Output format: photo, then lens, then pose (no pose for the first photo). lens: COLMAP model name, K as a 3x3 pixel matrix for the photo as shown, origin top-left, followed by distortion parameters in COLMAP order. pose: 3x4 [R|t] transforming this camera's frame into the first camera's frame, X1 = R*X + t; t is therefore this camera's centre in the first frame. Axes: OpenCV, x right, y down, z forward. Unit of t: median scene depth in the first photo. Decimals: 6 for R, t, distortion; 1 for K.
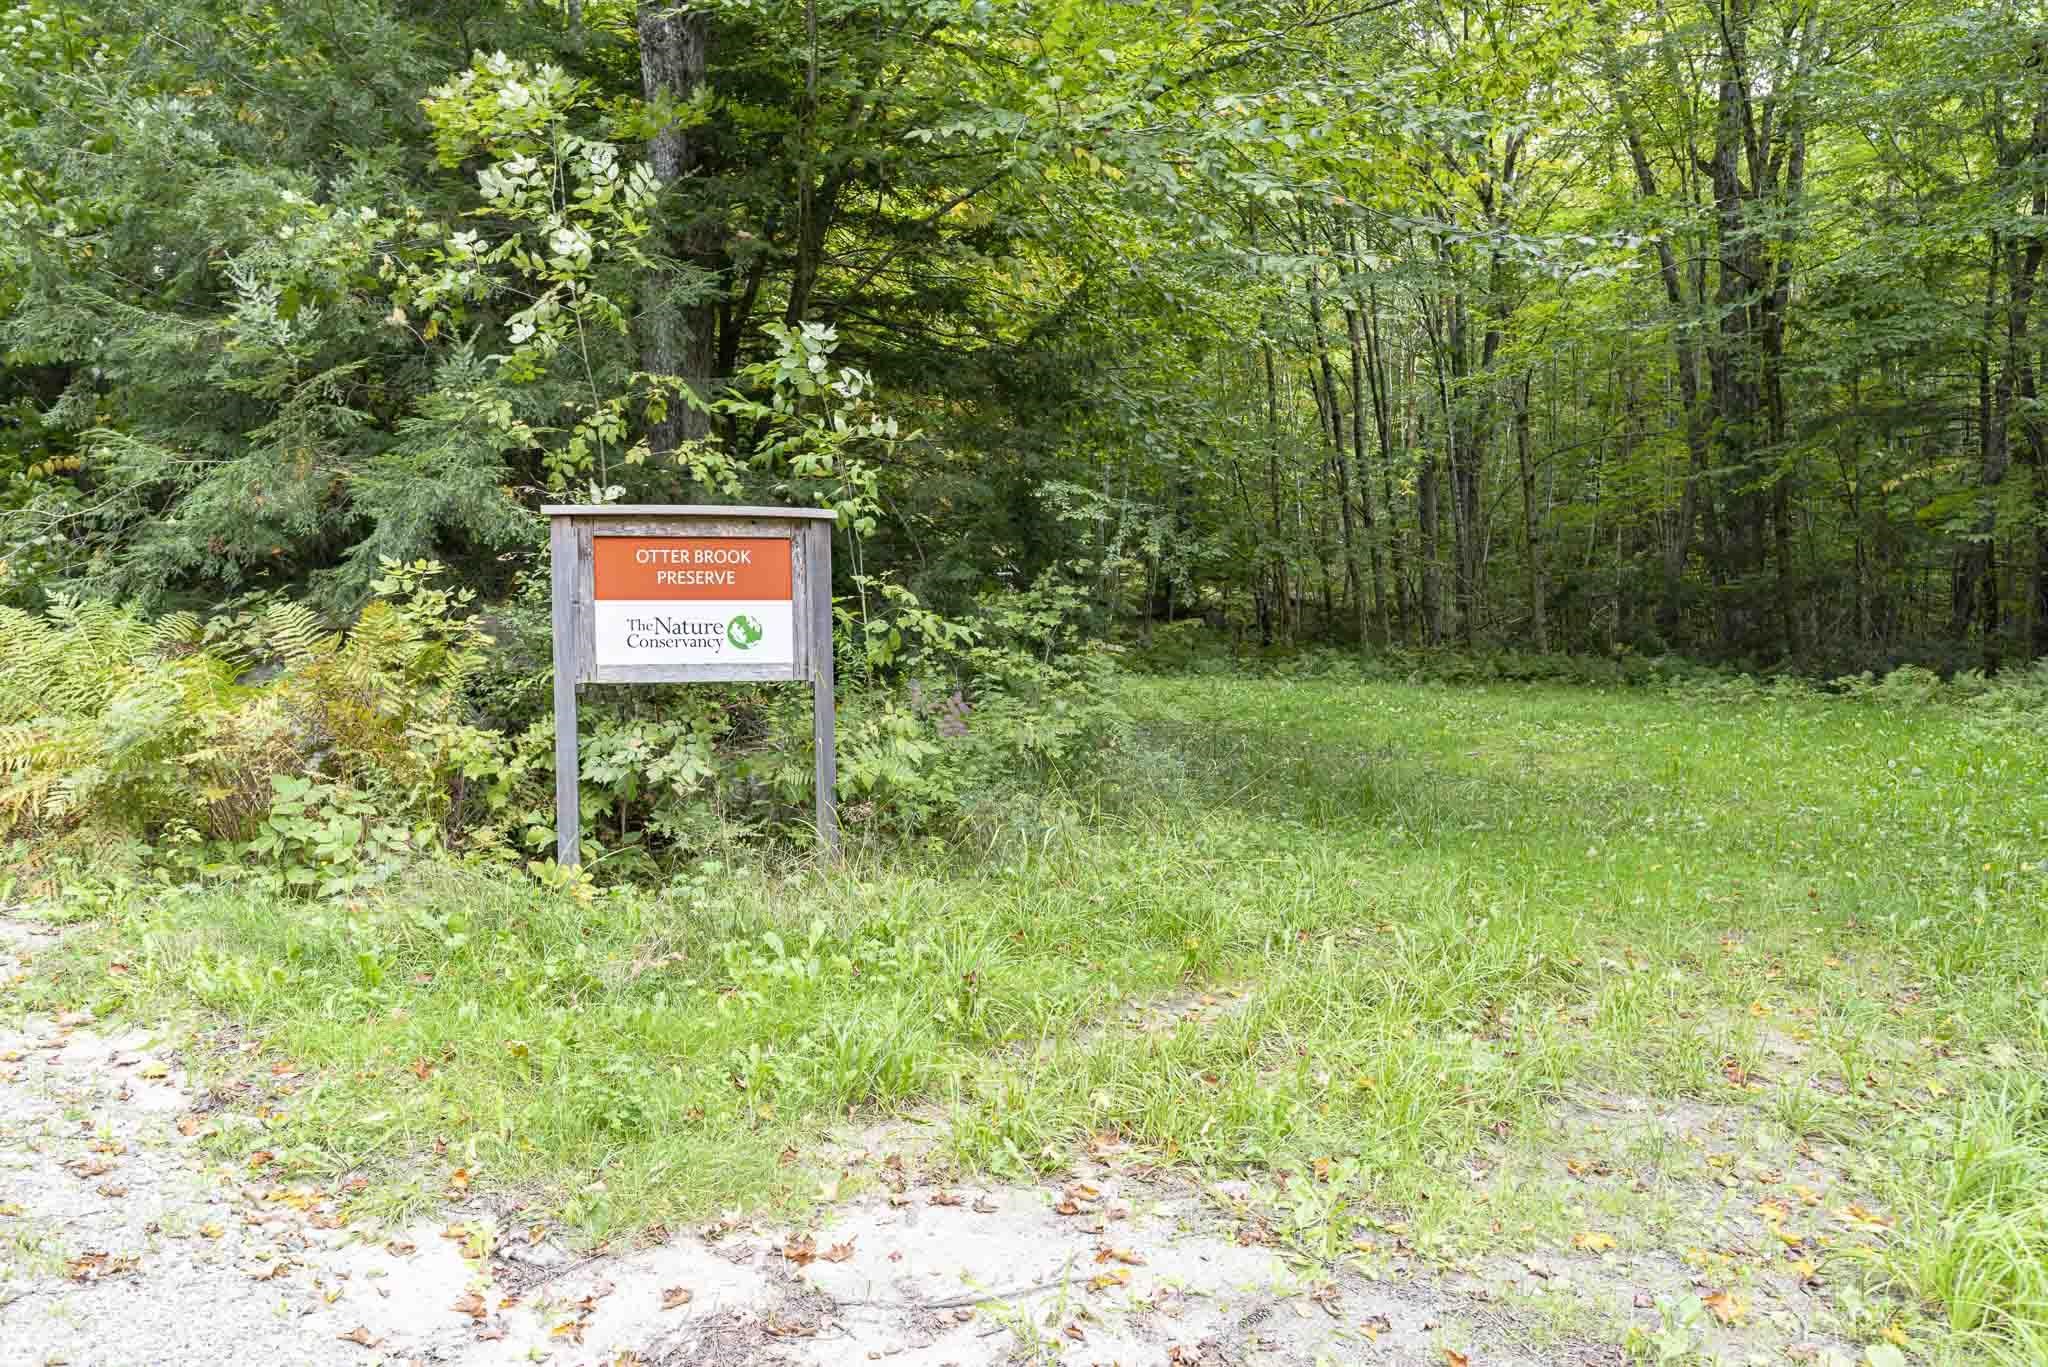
lens RADIAL K [[1446.9, 0, 1024.0], [0, 1446.9, 683.5], [0, 0, 1]] dist [0.029672, -0.000353]
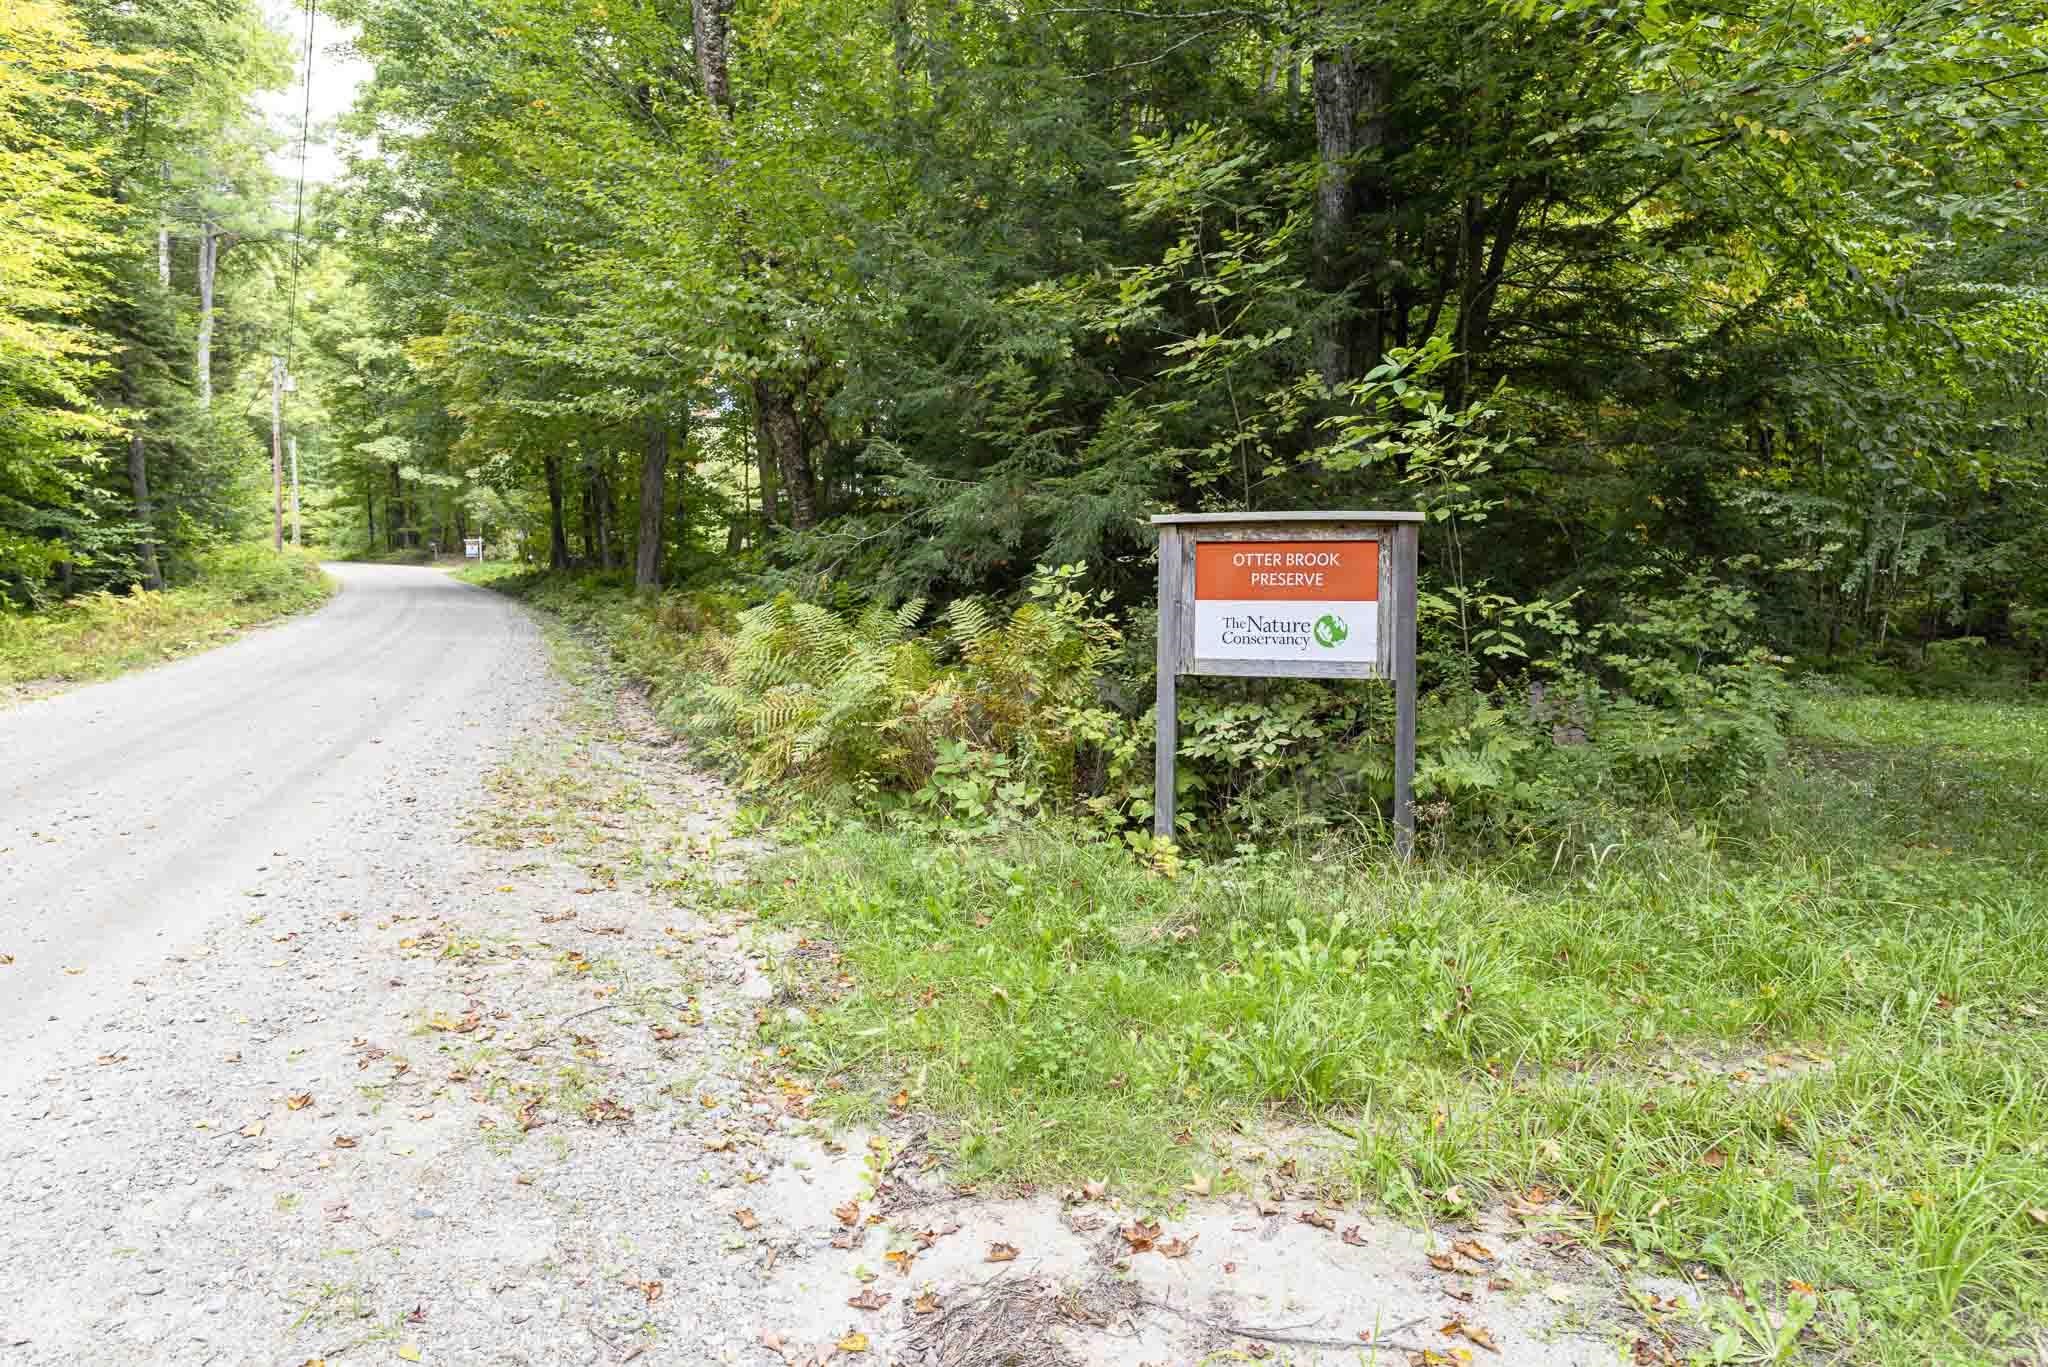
lens RADIAL K [[1304.2, 0, 1024.0], [0, 1304.2, 683.5], [0, 0, 1]] dist [0.019556, 0.001262]
pose [[0.874032, 0.035040, -0.484603, 0.076495], [-0.036048, 0.999324, 0.007241, 0.003689], [0.484529, 0.011141, 0.874704, 0.069022]]
